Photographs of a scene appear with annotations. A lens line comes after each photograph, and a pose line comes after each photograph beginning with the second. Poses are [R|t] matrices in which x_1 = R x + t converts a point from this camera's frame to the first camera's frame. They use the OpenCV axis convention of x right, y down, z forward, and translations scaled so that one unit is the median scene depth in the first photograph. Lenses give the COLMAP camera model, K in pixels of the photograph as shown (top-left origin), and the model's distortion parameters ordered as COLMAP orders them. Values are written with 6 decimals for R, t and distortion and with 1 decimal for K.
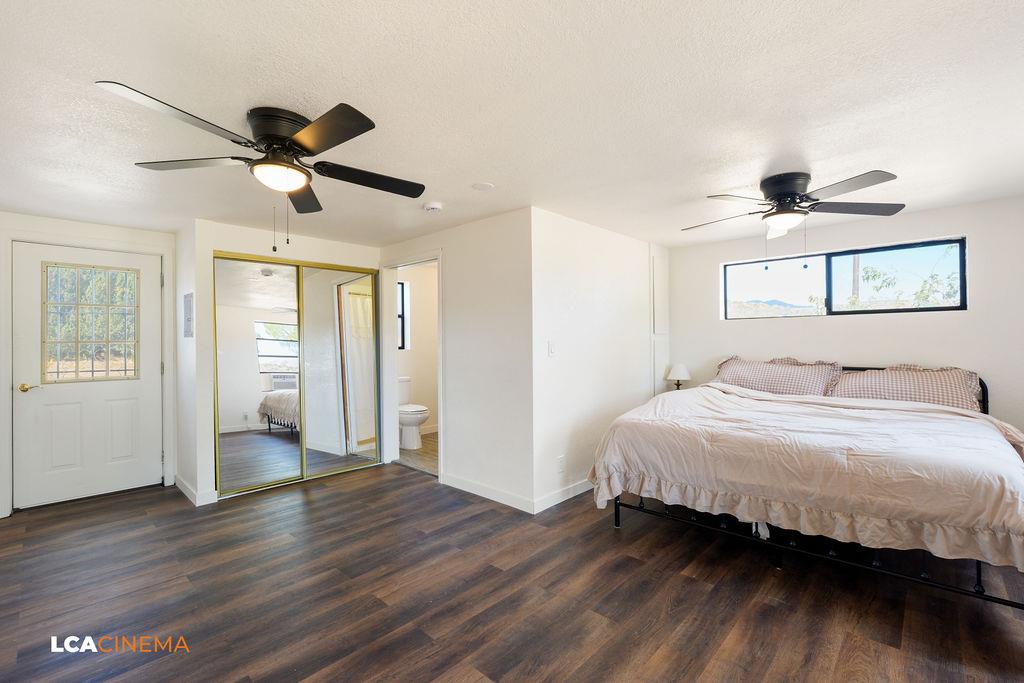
lens RADIAL K [[445.8, 0, 505.3], [0, 445.8, 343.7], [0, 0, 1]] dist [-0.009791, 0.001883]
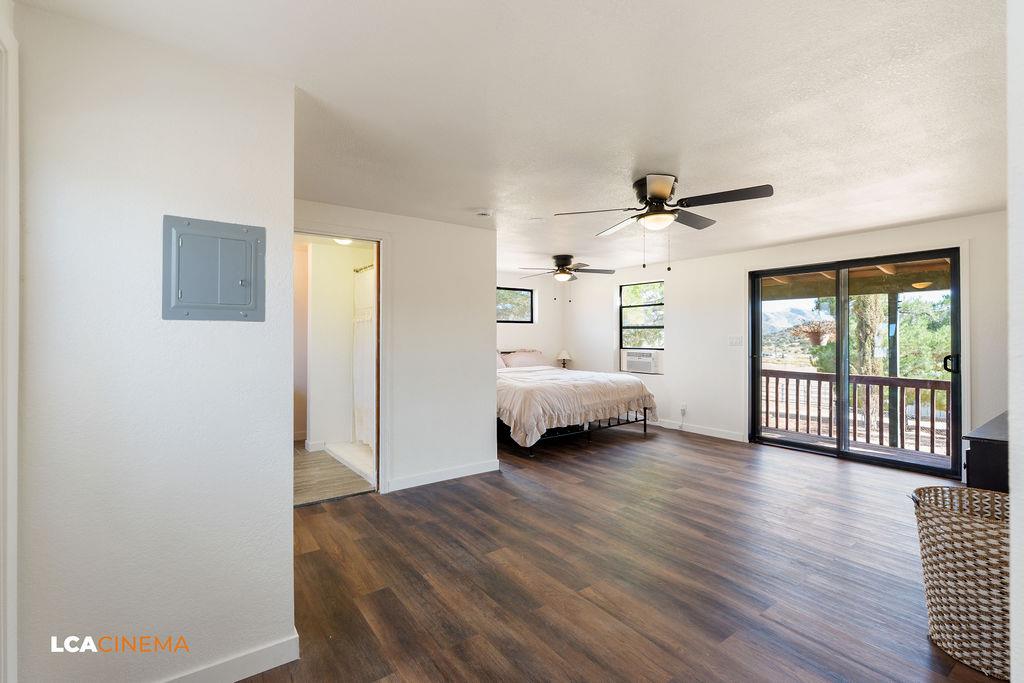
lens RADIAL K [[445.8, 0, 520.9], [0, 445.8, 337.6], [0, 0, 1]] dist [-0.009791, 0.001883]
pose [[0.190867, 0.003794, 0.981609, -1.347382], [0.004054, 0.999981, -0.004653, 0.004781], [-0.981608, 0.004867, 0.190848, 0.769145]]
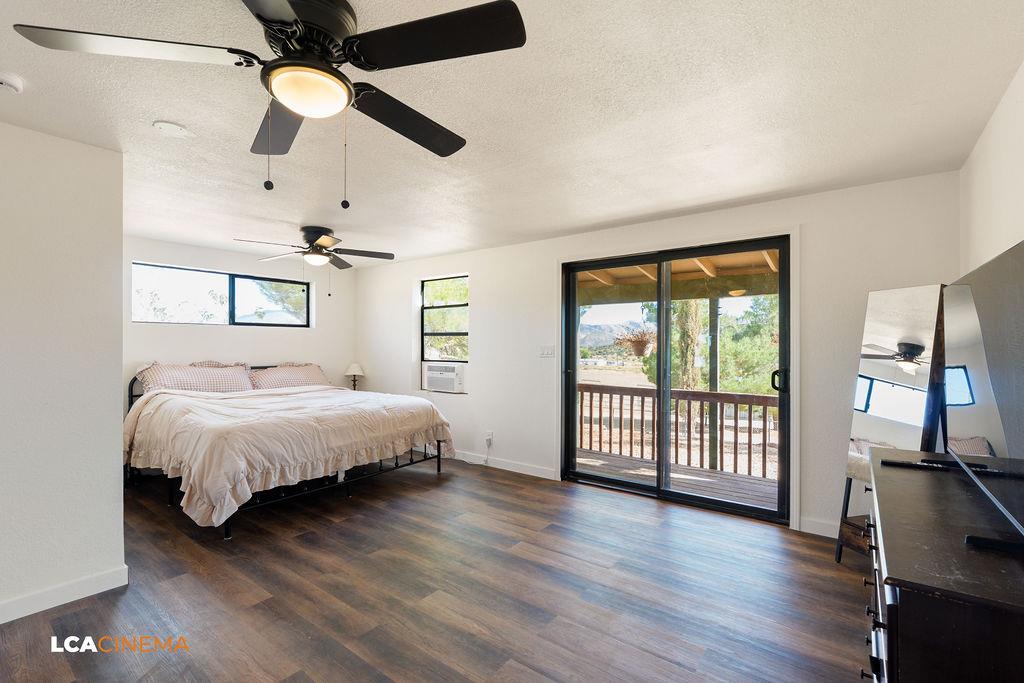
lens RADIAL K [[445.8, 0, 517.4], [0, 445.8, 349.5], [0, 0, 1]] dist [-0.009791, 0.001883]
pose [[-0.106677, -0.002191, 0.994291, -0.801433], [0.002761, 0.999993, 0.002500, 0.002987], [-0.994290, 0.003012, -0.106670, 0.499604]]
